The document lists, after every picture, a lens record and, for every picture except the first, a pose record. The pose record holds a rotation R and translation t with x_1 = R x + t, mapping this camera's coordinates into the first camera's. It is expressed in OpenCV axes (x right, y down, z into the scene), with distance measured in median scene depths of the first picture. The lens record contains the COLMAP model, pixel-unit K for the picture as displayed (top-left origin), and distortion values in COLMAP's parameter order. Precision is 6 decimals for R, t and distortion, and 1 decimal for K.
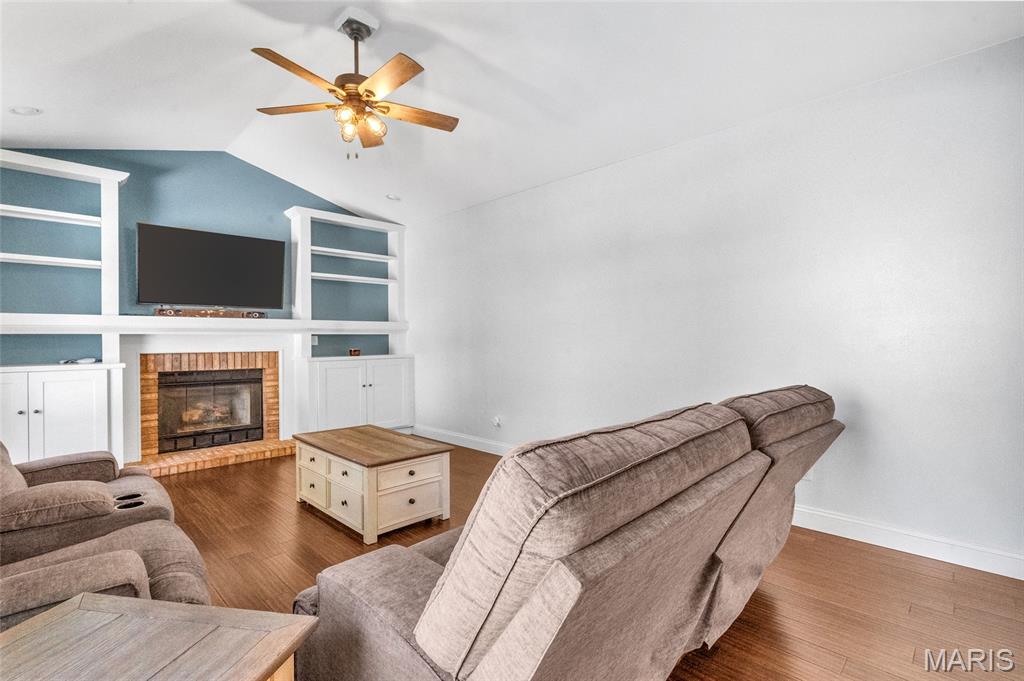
lens RADIAL K [[473.8, 0, 503.7], [0, 473.8, 335.1], [0, 0, 1]] dist [-0.004904, 0.000422]
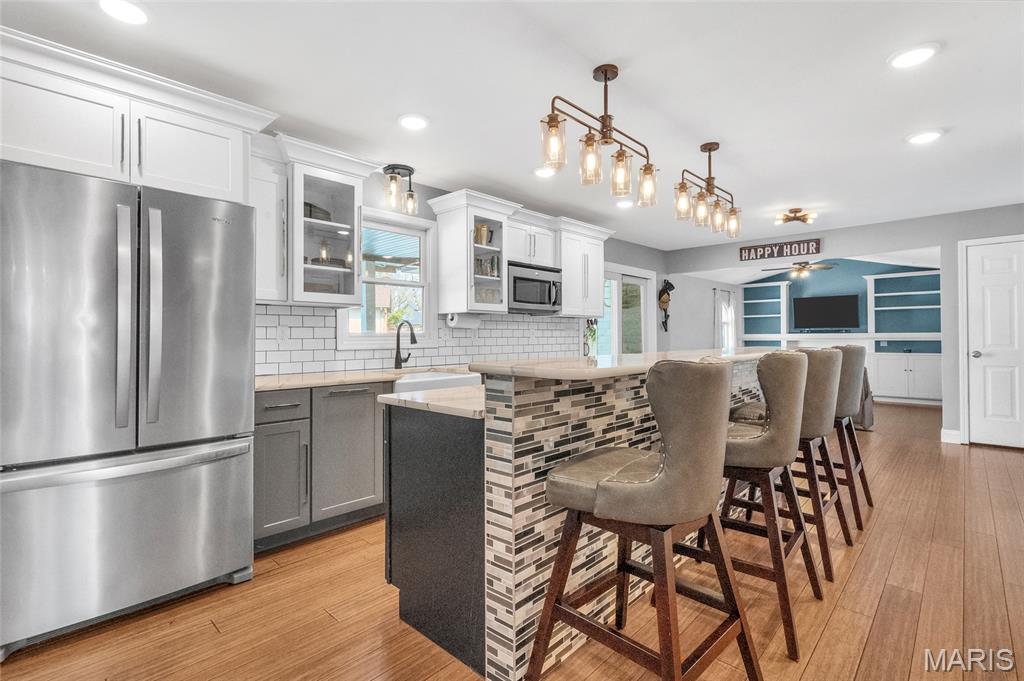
lens RADIAL K [[473.8, 0, 508.5], [0, 473.8, 330.7], [0, 0, 1]] dist [-0.004904, 0.000422]
pose [[0.033316, -0.009513, -0.999400, 1.588952], [0.012684, 0.999878, -0.009094, -0.046126], [0.999364, -0.012374, 0.033433, -0.593357]]
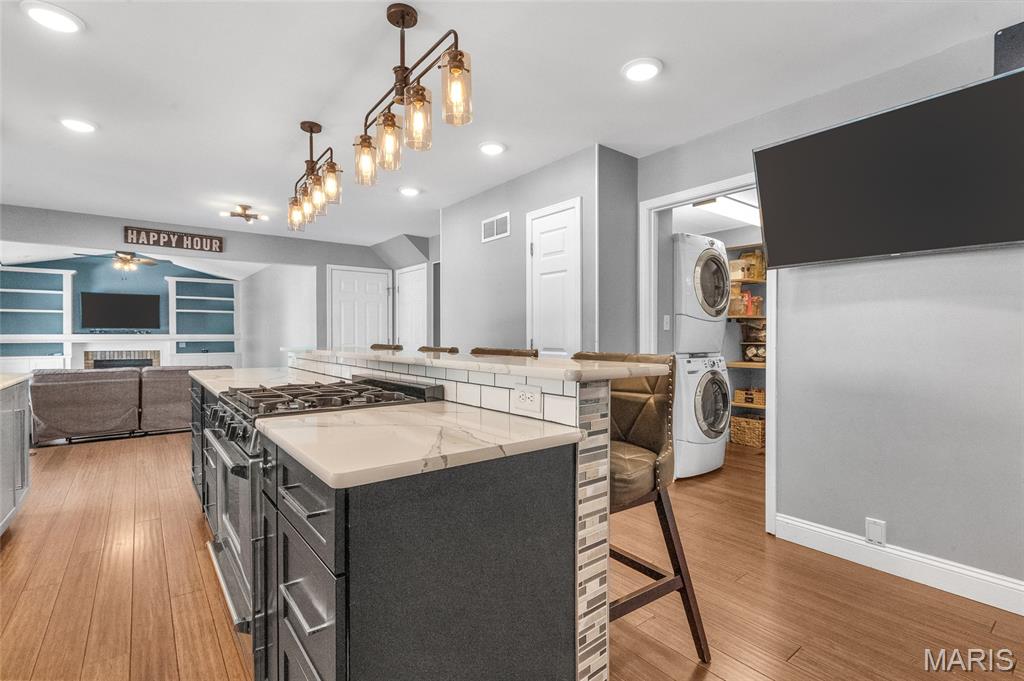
lens RADIAL K [[473.8, 0, 509.6], [0, 473.8, 335.1], [0, 0, 1]] dist [-0.004904, 0.000422]
pose [[0.993441, 0.002743, -0.114315, 1.280159], [-0.002092, 0.999981, 0.005816, -0.046507], [0.114329, -0.005539, 0.993427, -0.837481]]
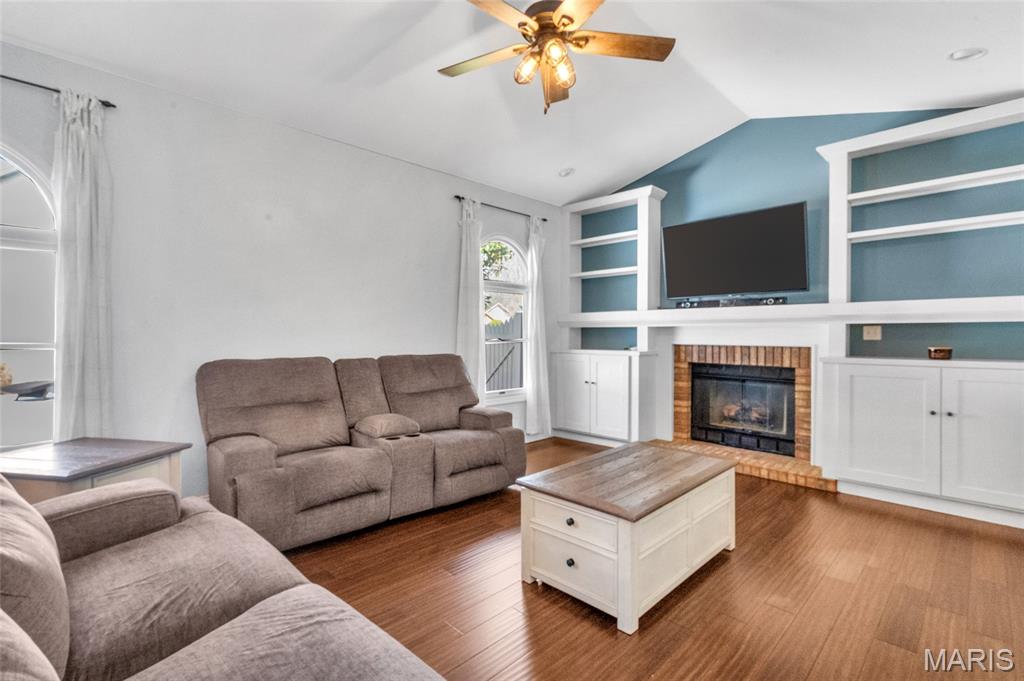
lens RADIAL K [[473.8, 0, 516.6], [0, 473.8, 337.7], [0, 0, 1]] dist [-0.004904, 0.000422]
pose [[0.031656, 0.009309, -0.999455, 0.291172], [0.003406, 0.999950, 0.009421, 0.011449], [0.999493, -0.003702, 0.031623, 0.544843]]
